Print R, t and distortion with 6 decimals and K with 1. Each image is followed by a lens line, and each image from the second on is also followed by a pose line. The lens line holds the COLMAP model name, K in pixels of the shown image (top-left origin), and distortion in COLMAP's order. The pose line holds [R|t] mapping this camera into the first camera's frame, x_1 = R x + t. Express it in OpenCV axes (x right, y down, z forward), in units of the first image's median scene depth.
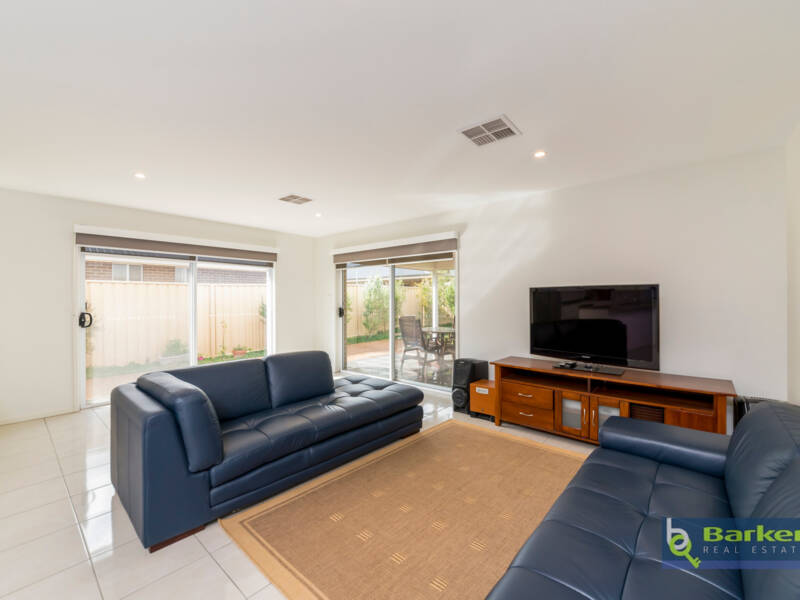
lens RADIAL K [[343.2, 0, 402.6], [0, 343.2, 299.1], [0, 0, 1]] dist [0.001480, 0.000038]
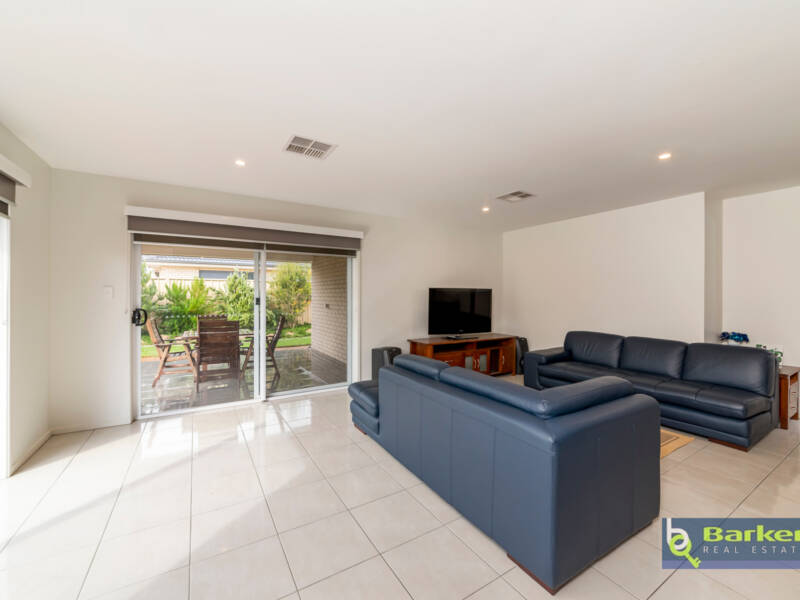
lens RADIAL K [[330.5, 0, 400.4], [0, 330.5, 298.7], [0, 0, 1]] dist [-0.009850, -0.000123]
pose [[0.304662, -0.002152, 0.952458, -0.956547], [-0.001834, 0.999994, 0.002846, 0.007124], [-0.952459, -0.002614, 0.304657, 0.692649]]
